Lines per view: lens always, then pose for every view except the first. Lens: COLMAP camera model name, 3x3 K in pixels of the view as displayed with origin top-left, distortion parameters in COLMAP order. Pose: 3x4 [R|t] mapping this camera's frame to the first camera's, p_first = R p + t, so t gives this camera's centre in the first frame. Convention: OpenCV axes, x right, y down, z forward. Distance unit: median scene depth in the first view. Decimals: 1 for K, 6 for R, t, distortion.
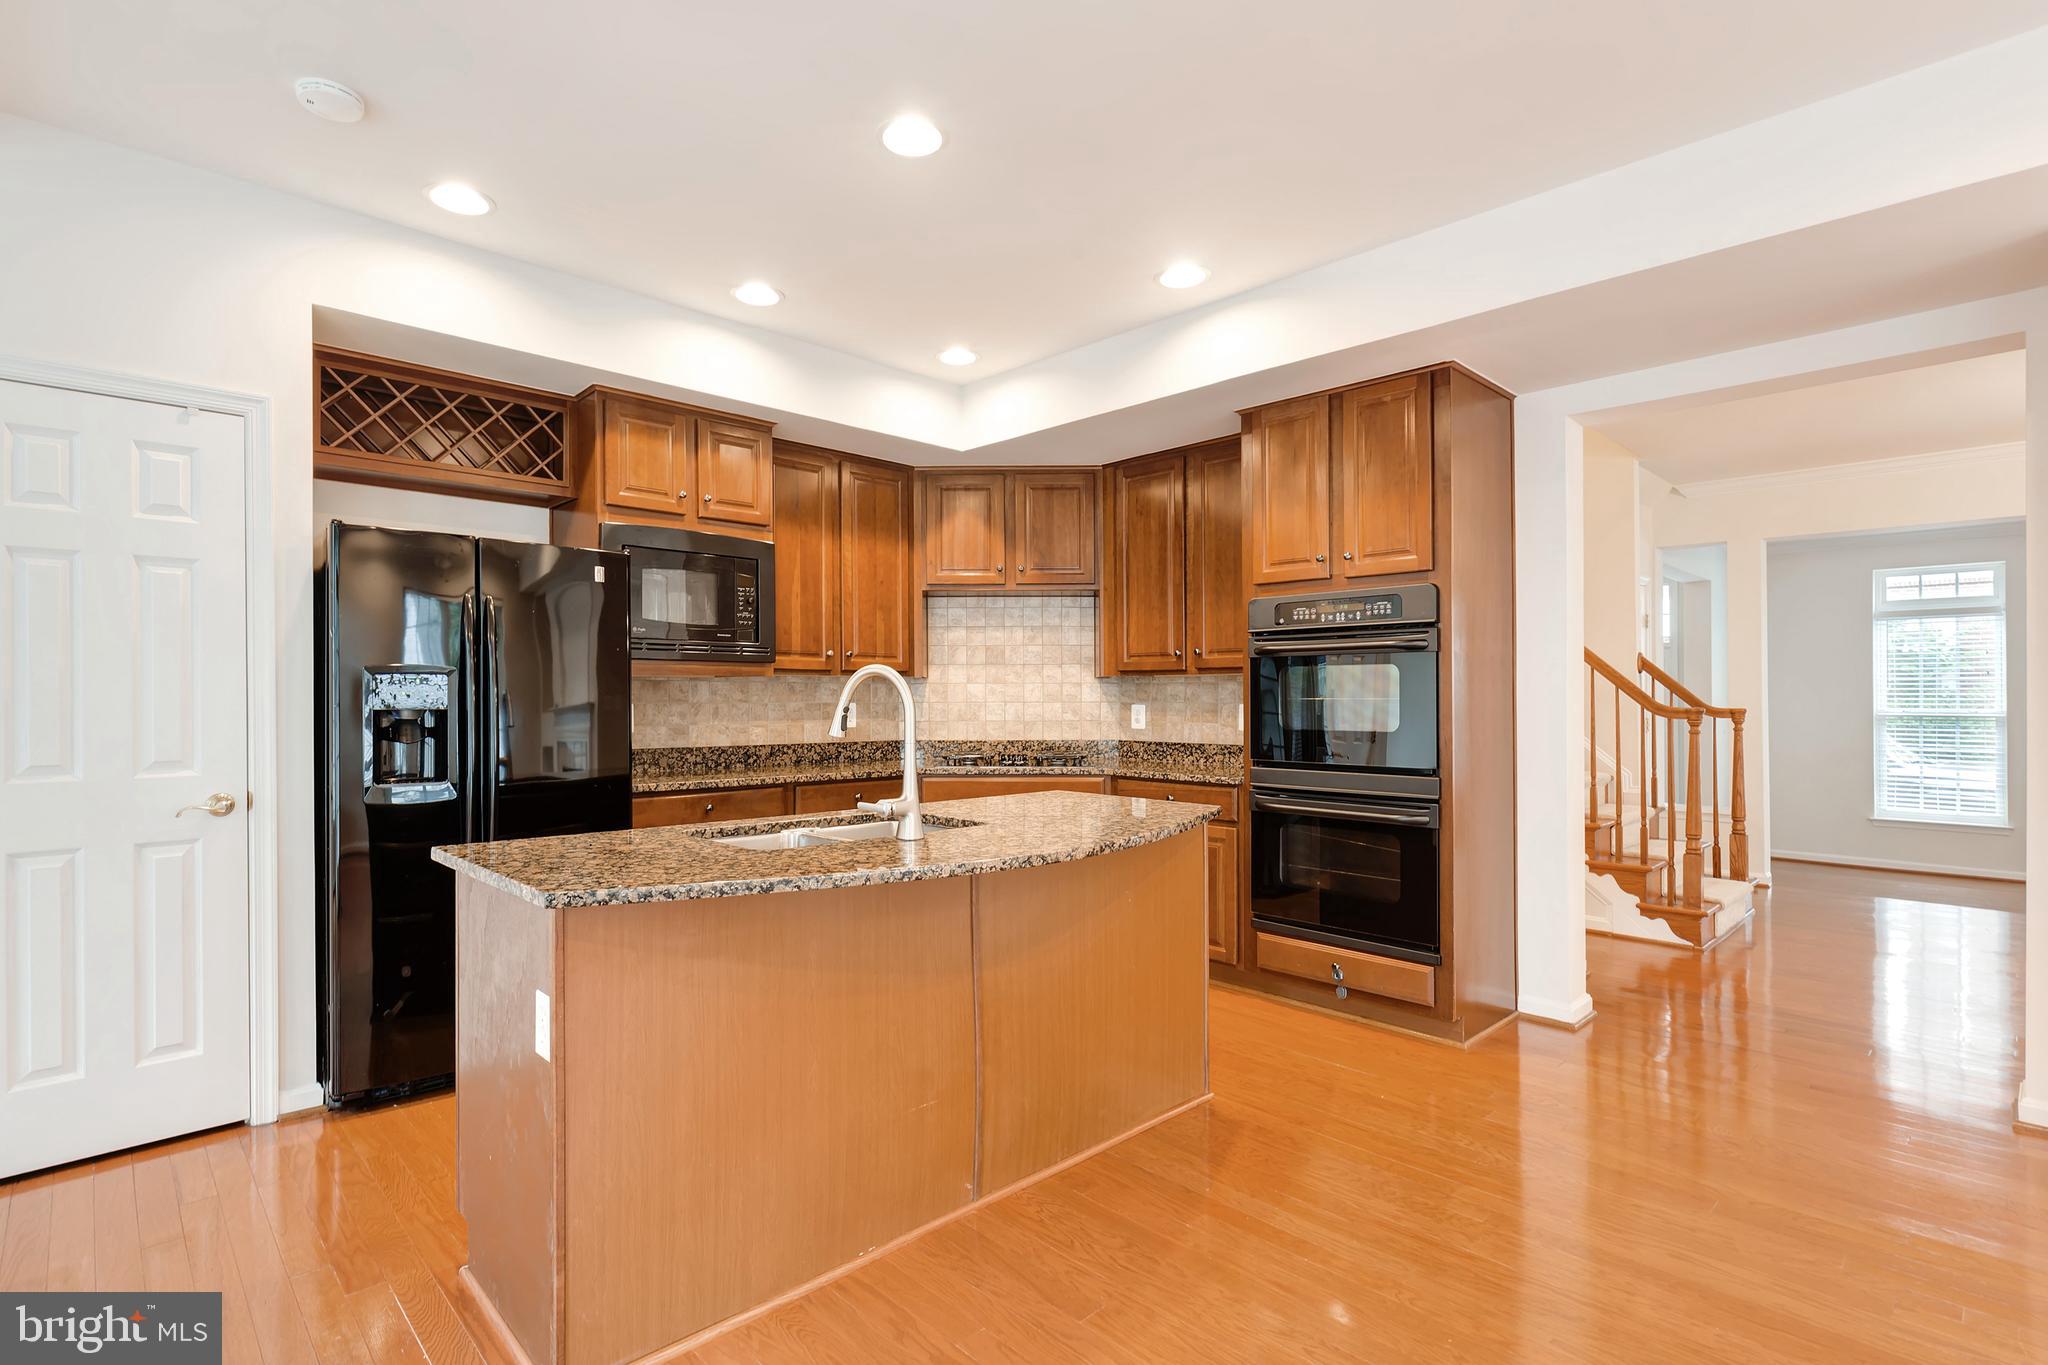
lens RADIAL K [[975.9, 0, 955.1], [0, 975.9, 701.9], [0, 0, 1]] dist [-0.014178, 0.000896]
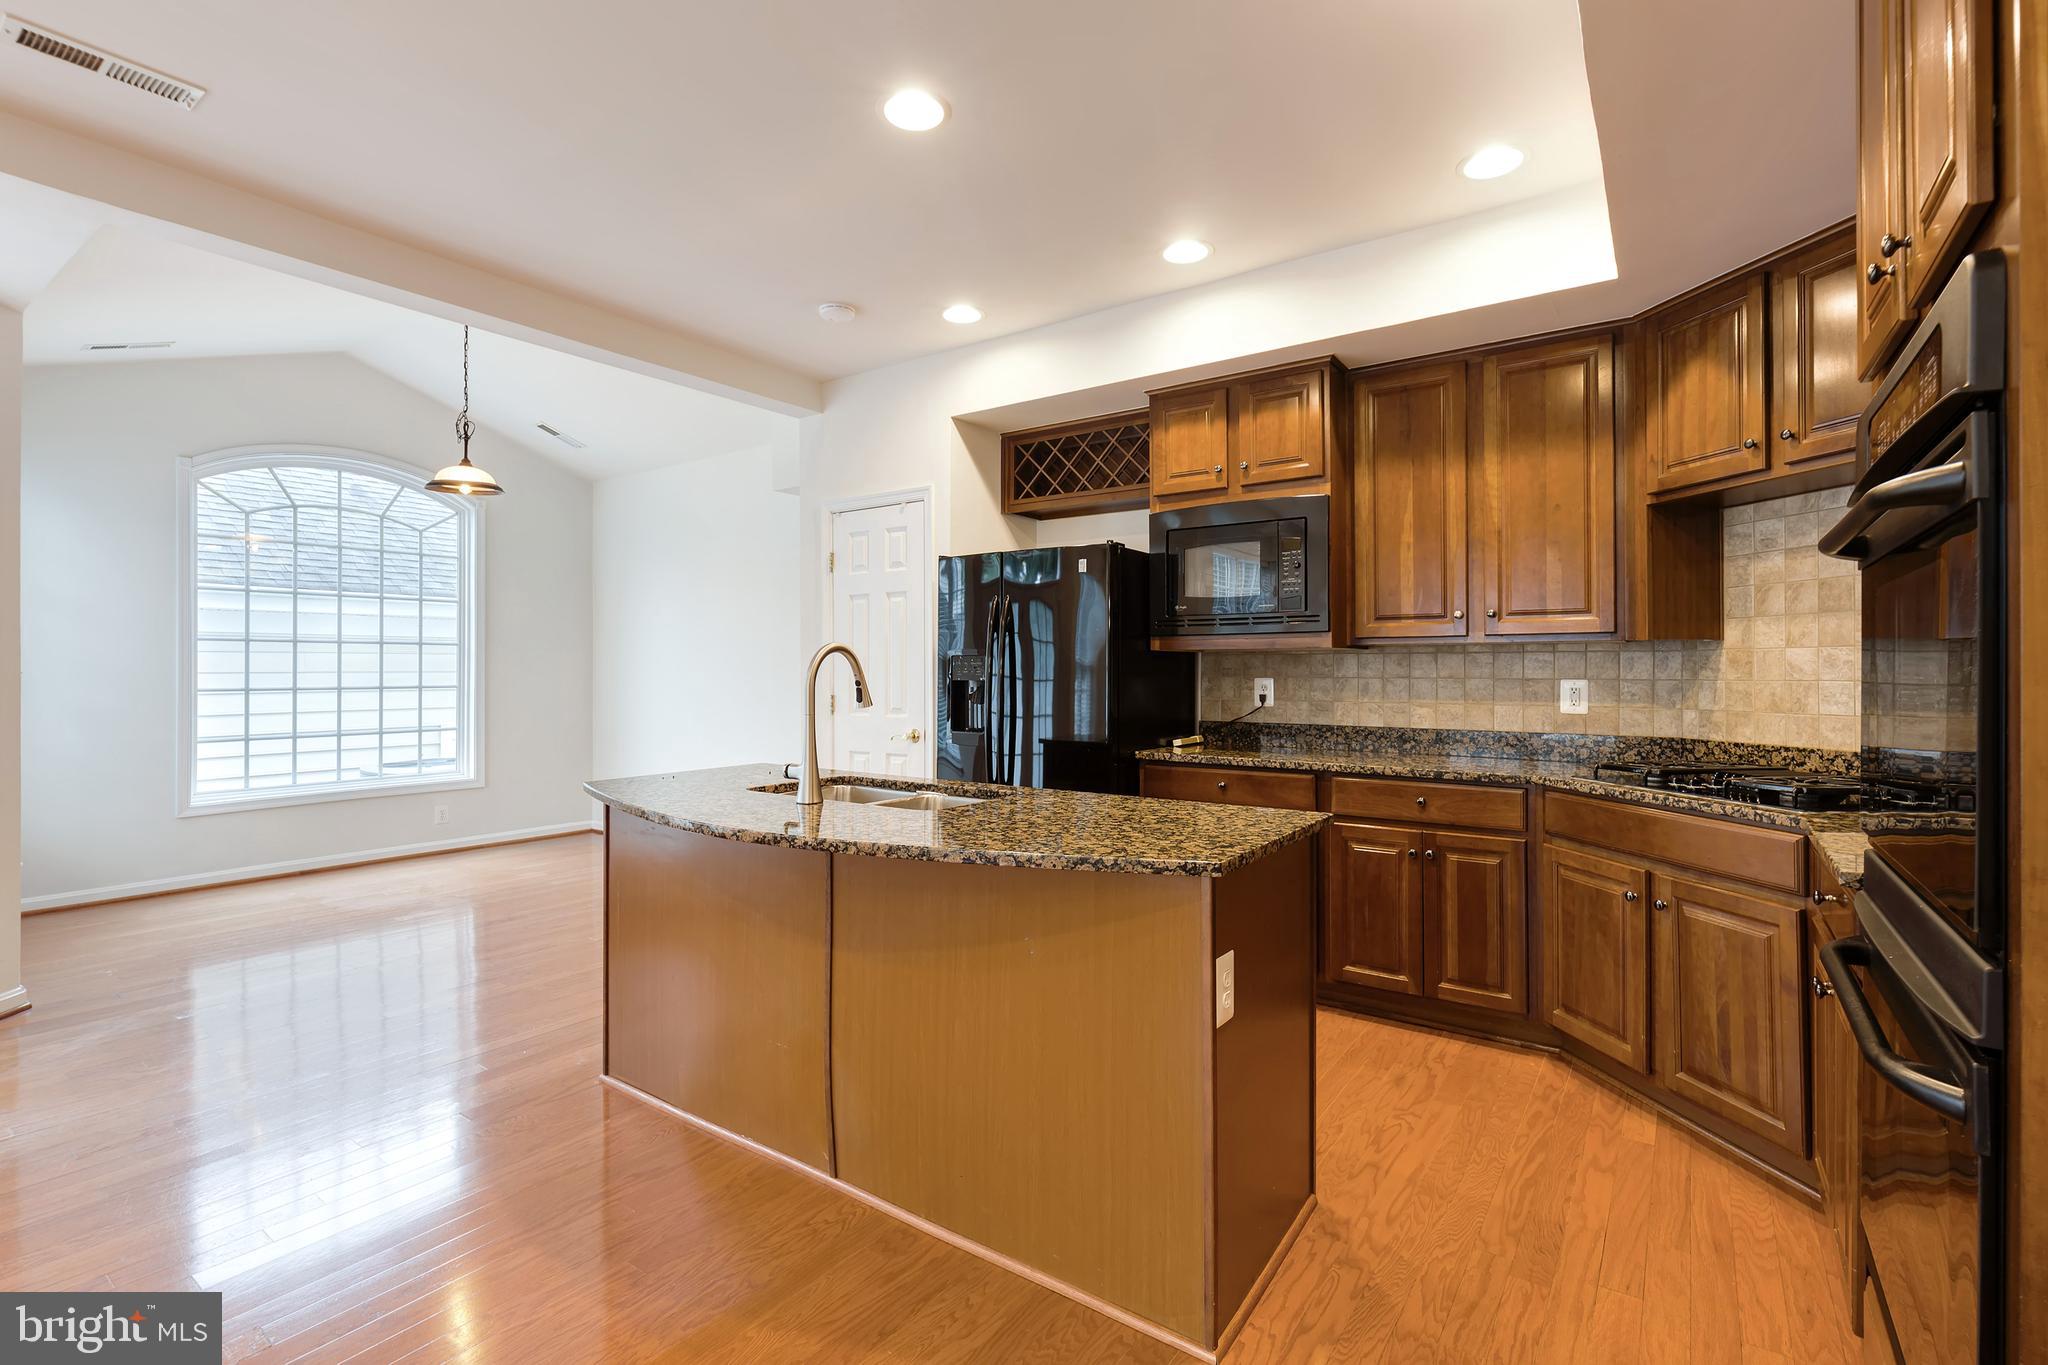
lens RADIAL K [[926.4, 0, 1027.4], [0, 926.4, 669.2], [0, 0, 1]] dist [-0.003185, 0.000956]
pose [[0.214473, -0.002495, -0.976727, 0.535308], [-0.004929, 0.999981, -0.003637, -0.002268], [0.976718, 0.005594, 0.214457, 0.533297]]
